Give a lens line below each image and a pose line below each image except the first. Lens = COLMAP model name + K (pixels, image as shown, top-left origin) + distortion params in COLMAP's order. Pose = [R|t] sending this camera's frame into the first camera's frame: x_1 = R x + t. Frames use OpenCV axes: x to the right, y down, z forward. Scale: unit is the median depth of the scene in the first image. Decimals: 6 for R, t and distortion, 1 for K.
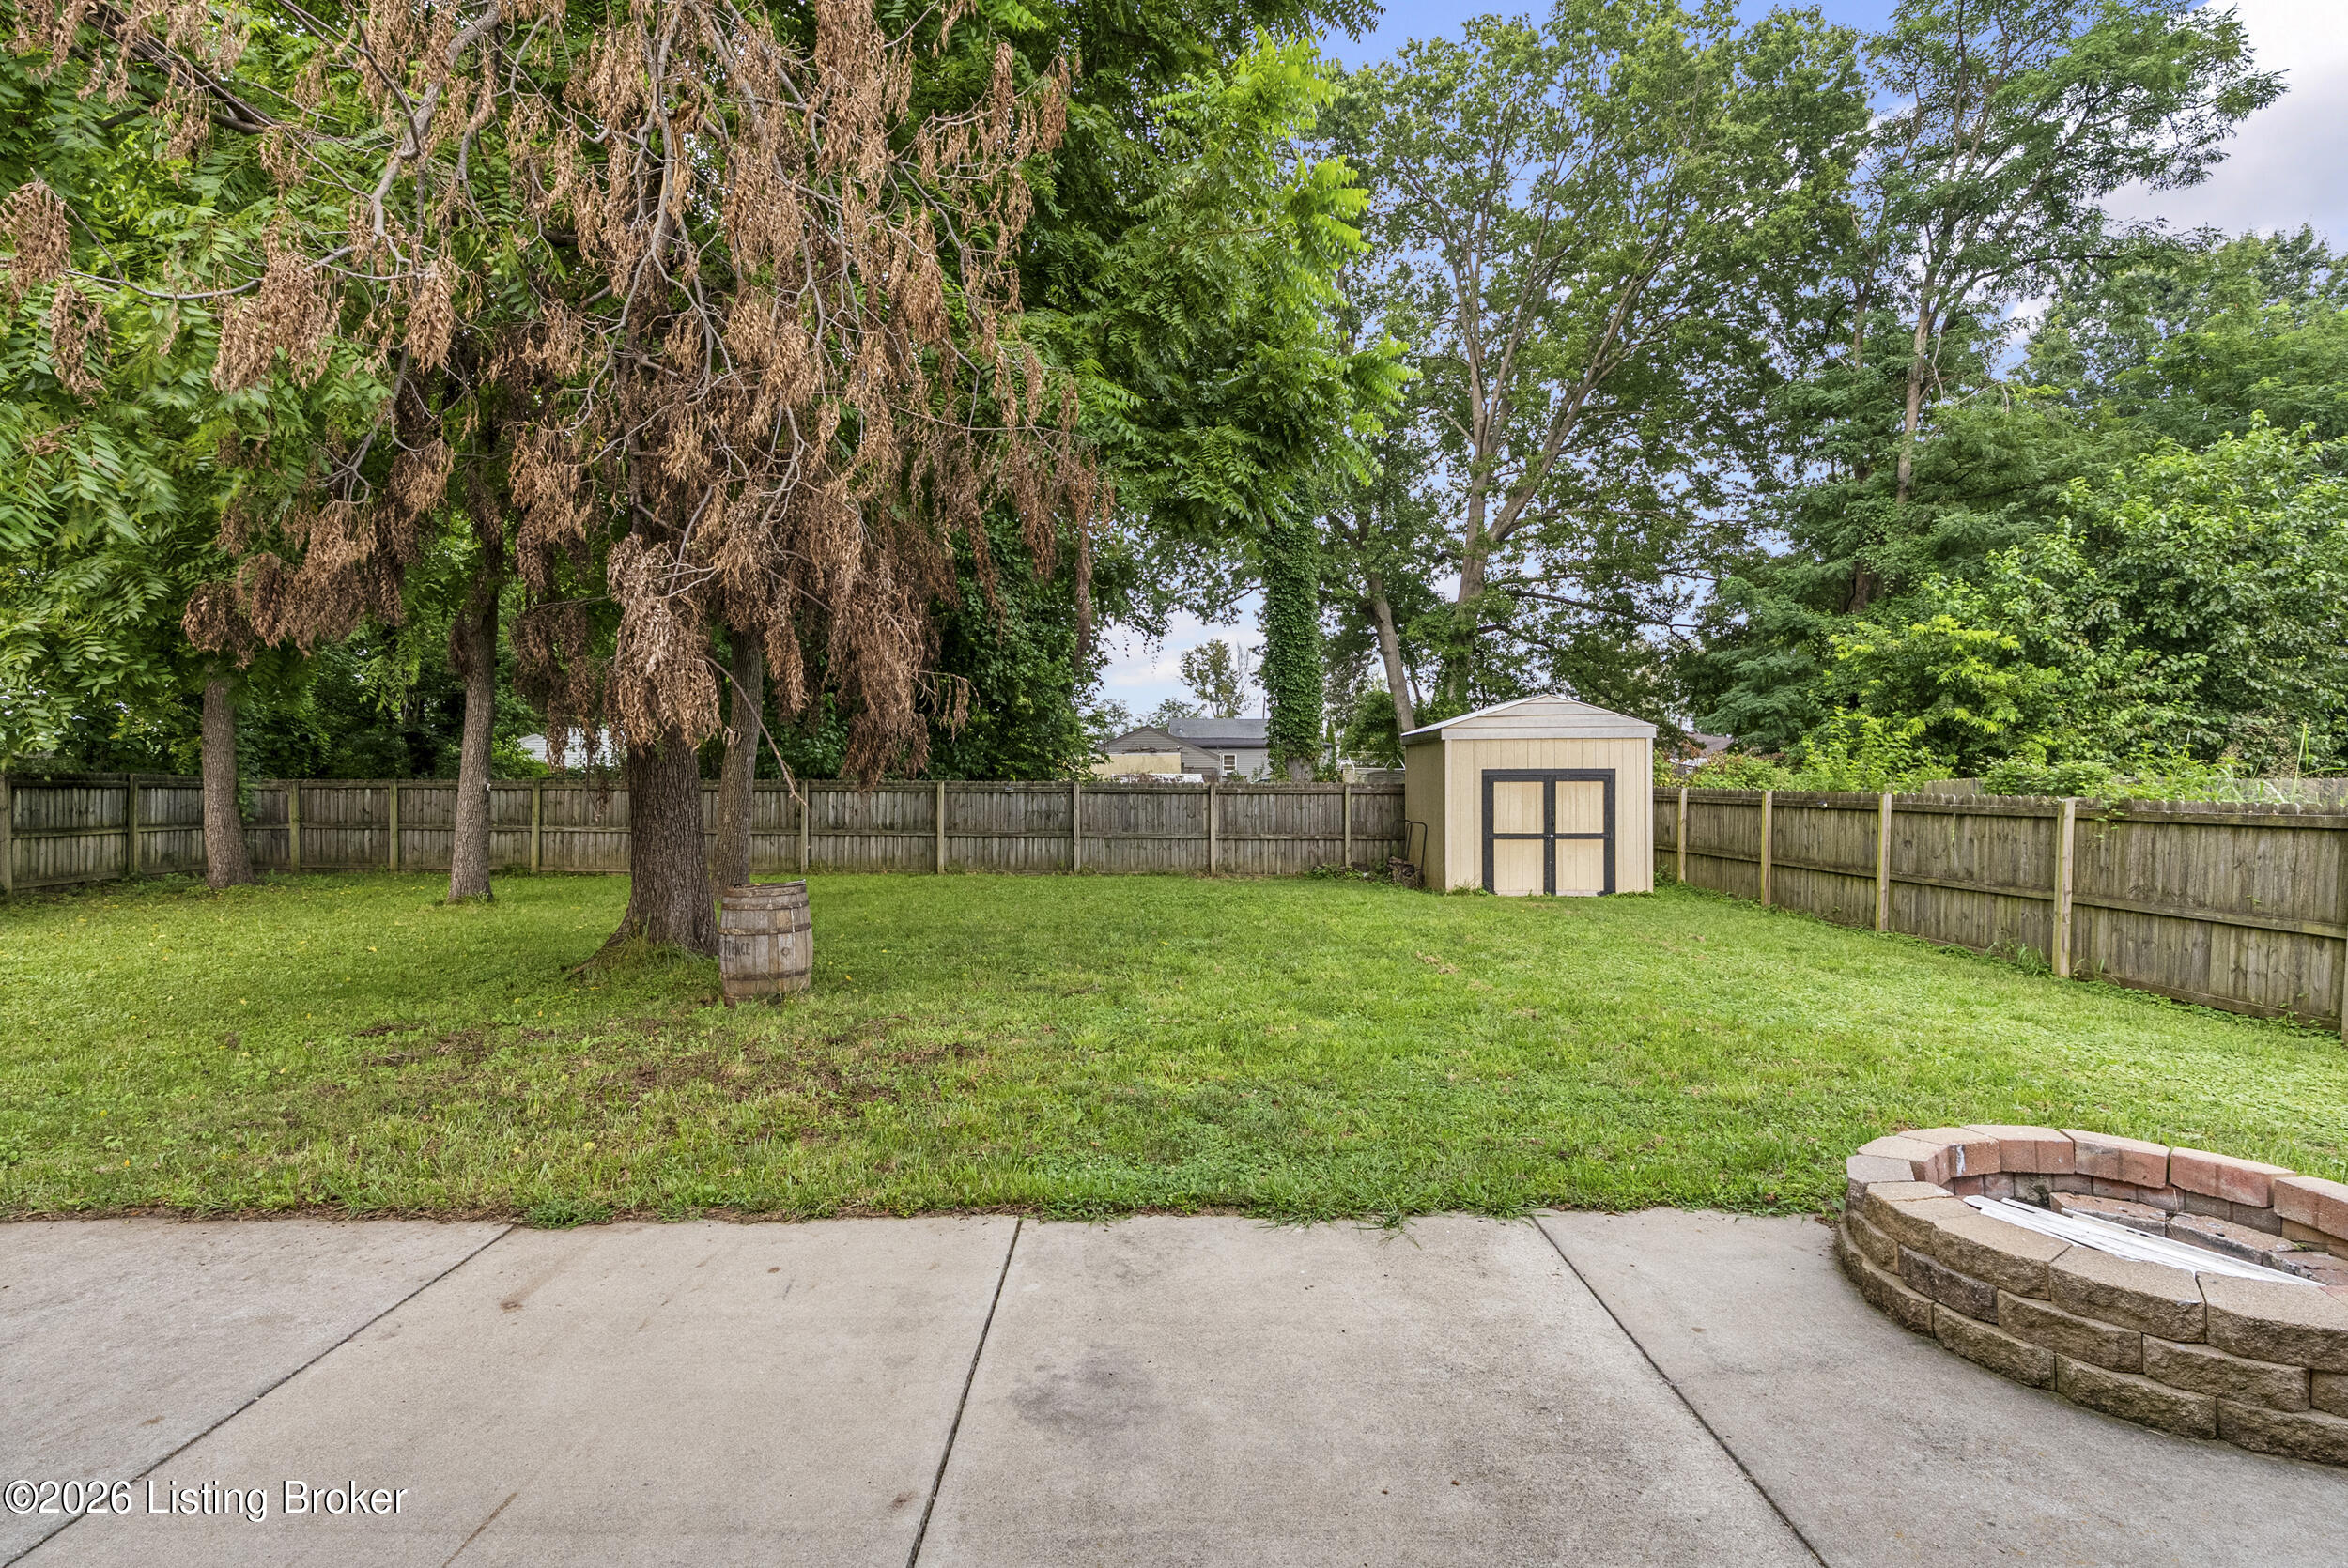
lens RADIAL K [[1084.4, 0, 1164.8], [0, 1084.4, 780.5], [0, 0, 1]] dist [0.000216, -0.000109]
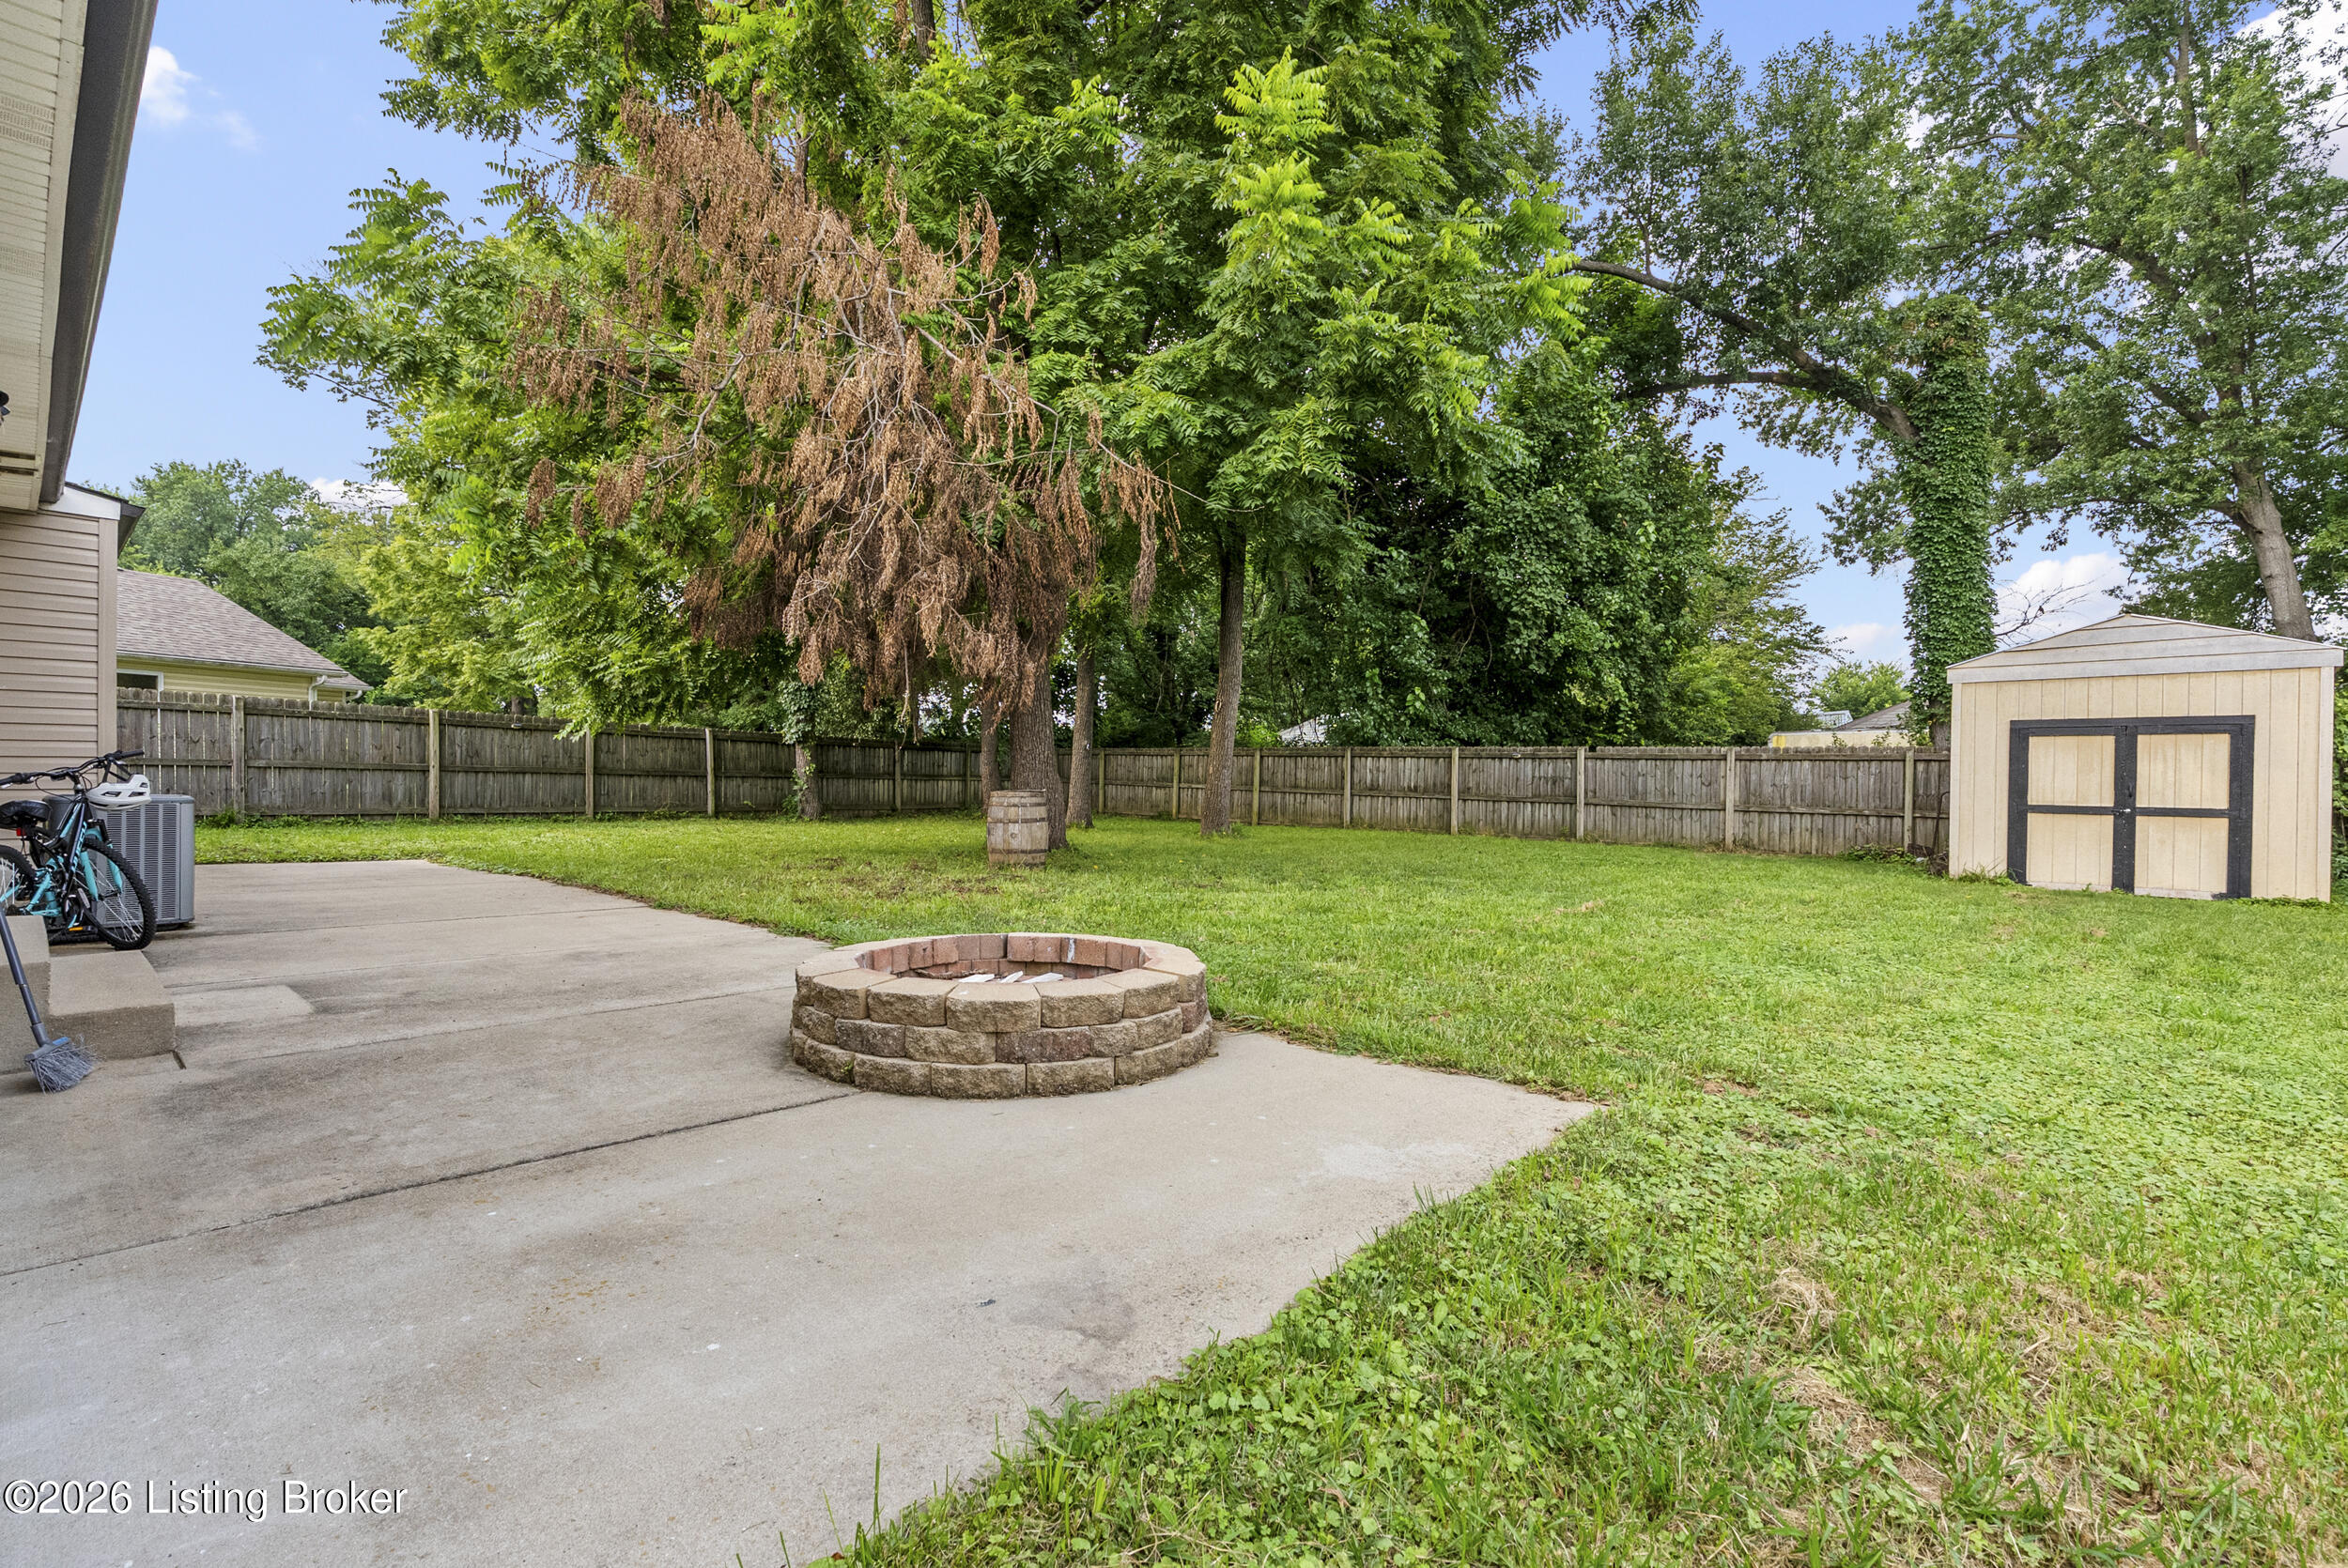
lens RADIAL K [[1084.4, 0, 1175.2], [0, 1084.4, 783.8], [0, 0, 1]] dist [0.000216, -0.000109]
pose [[0.730461, 0.017605, -0.682728, 0.385024], [-0.013244, 0.999845, 0.011613, 0.033315], [0.682826, 0.000559, 0.730581, 0.042900]]
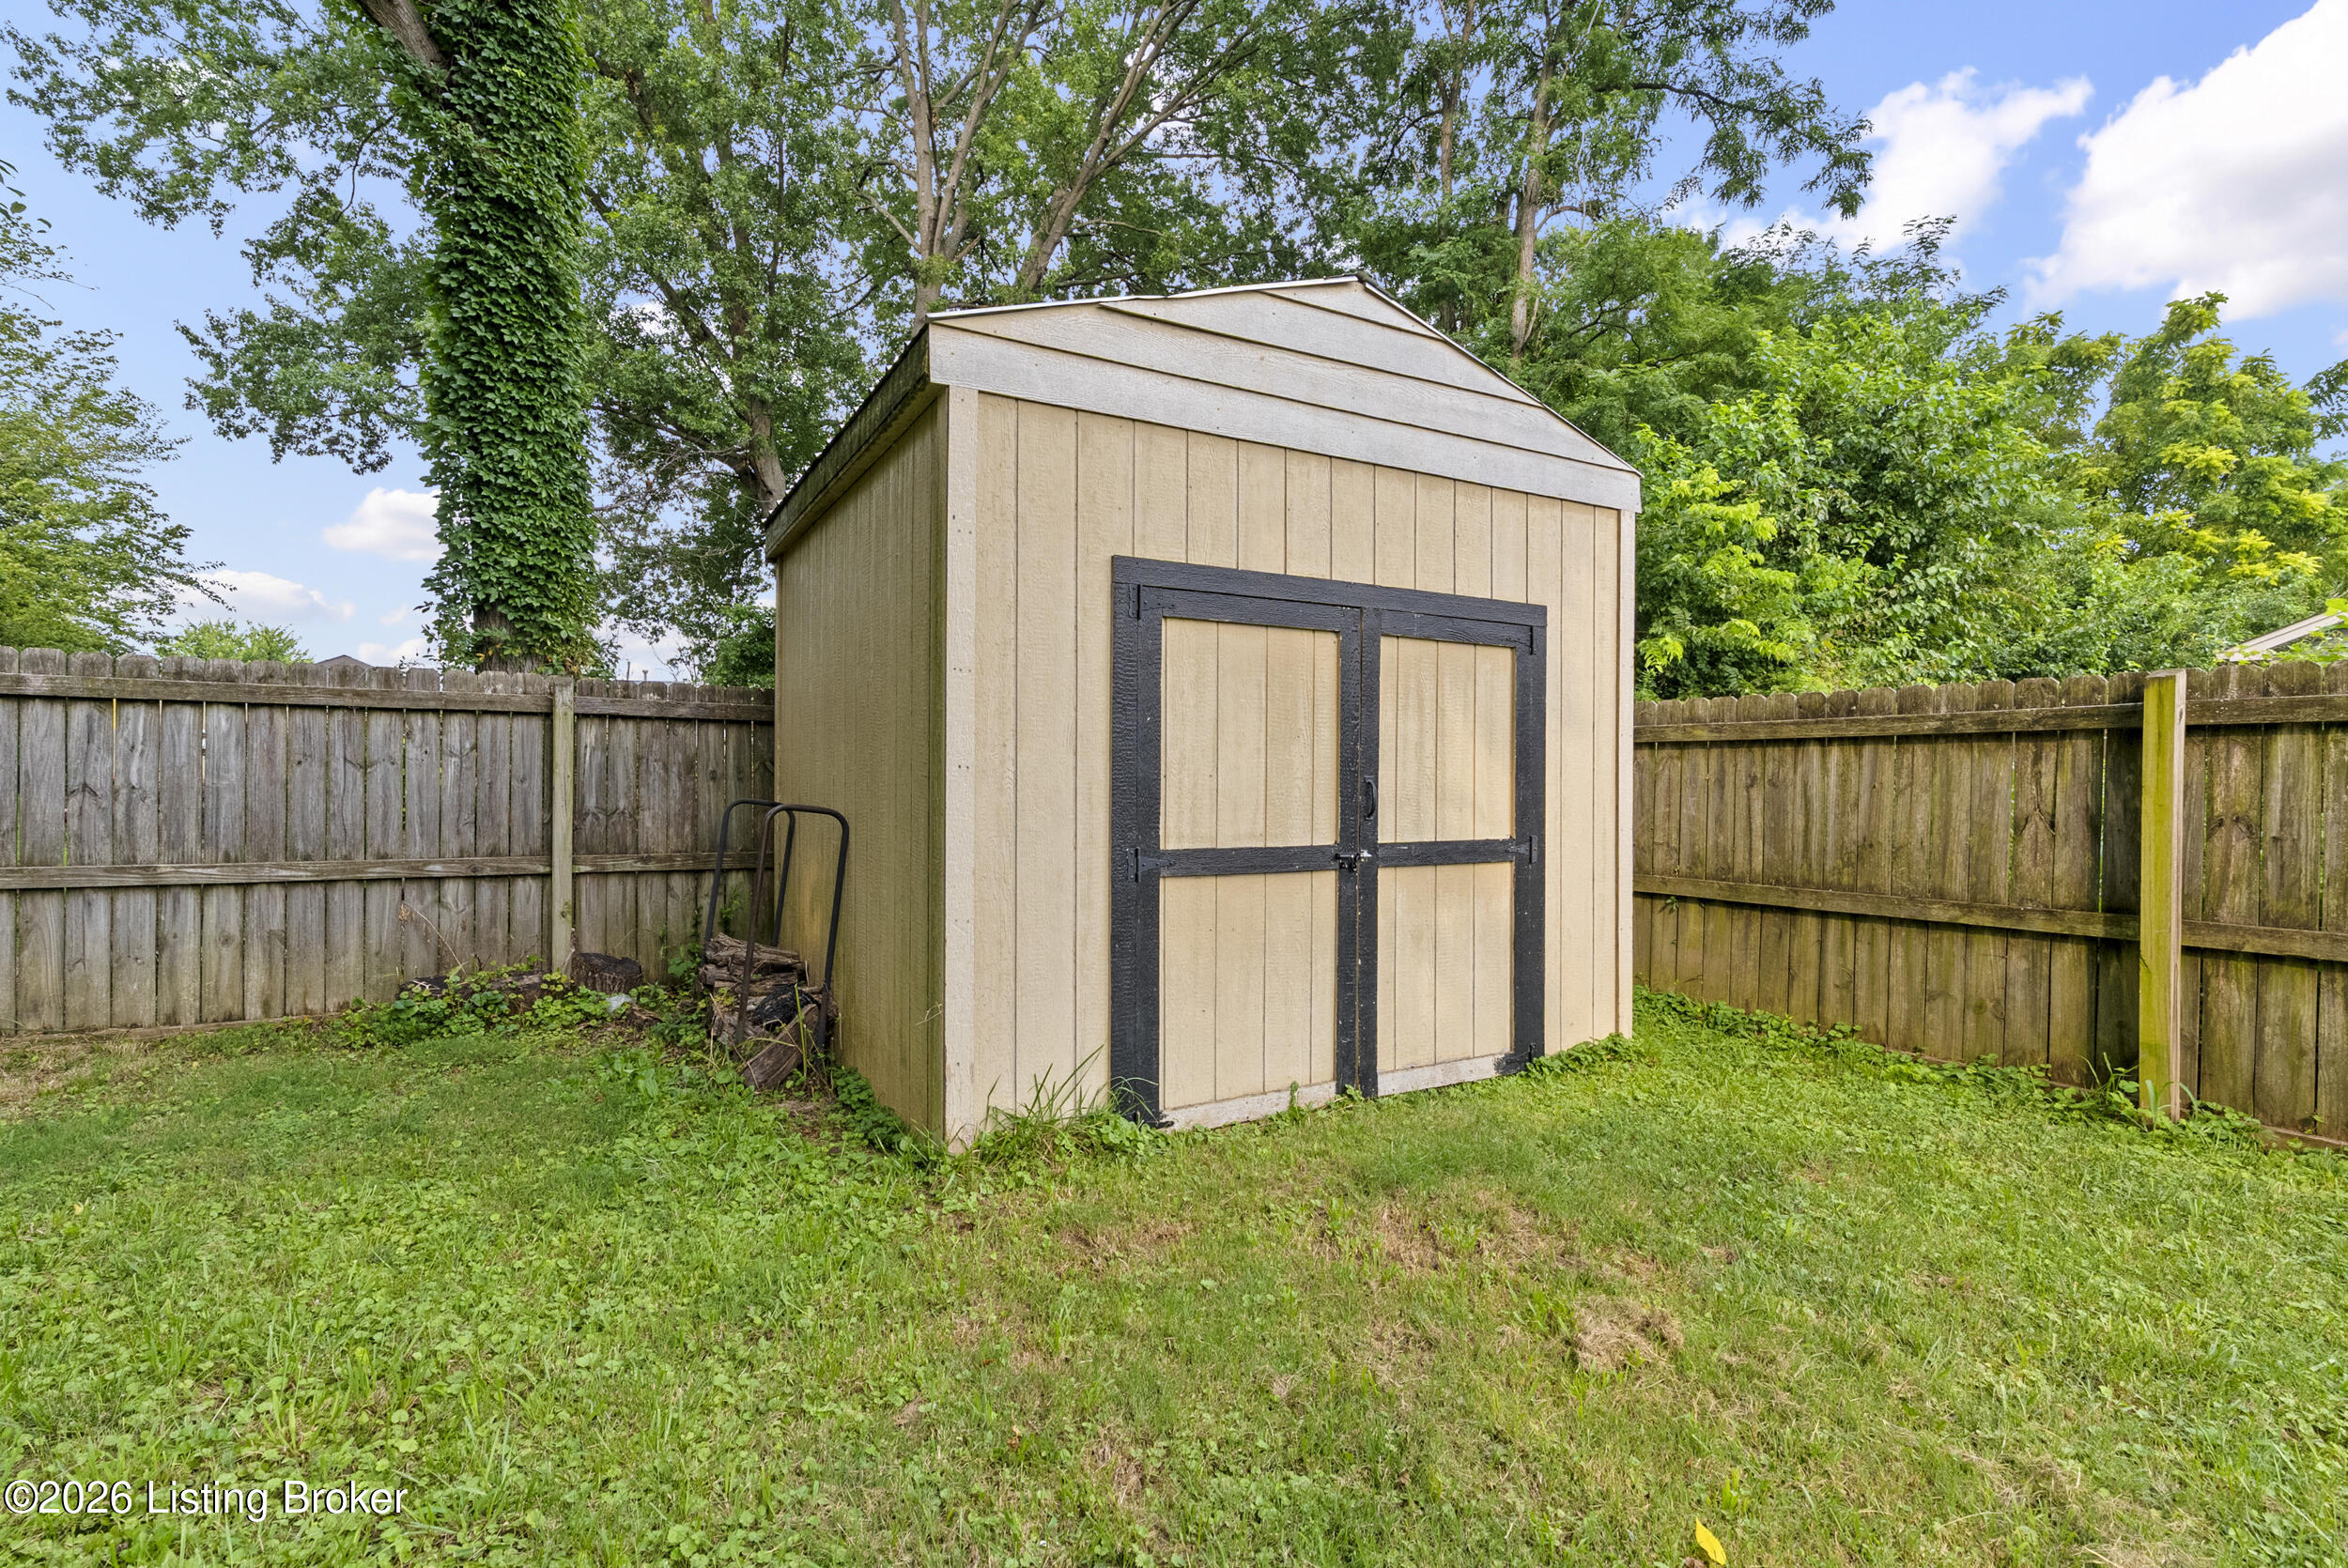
lens RADIAL K [[1084.4, 0, 1180.0], [0, 1084.4, 781.9], [0, 0, 1]] dist [0.000216, -0.000109]
pose [[0.858922, 0.007402, 0.512052, 0.194361], [-0.006974, 0.999972, -0.002758, 0.035459], [-0.512058, -0.001202, 0.858950, 0.808356]]
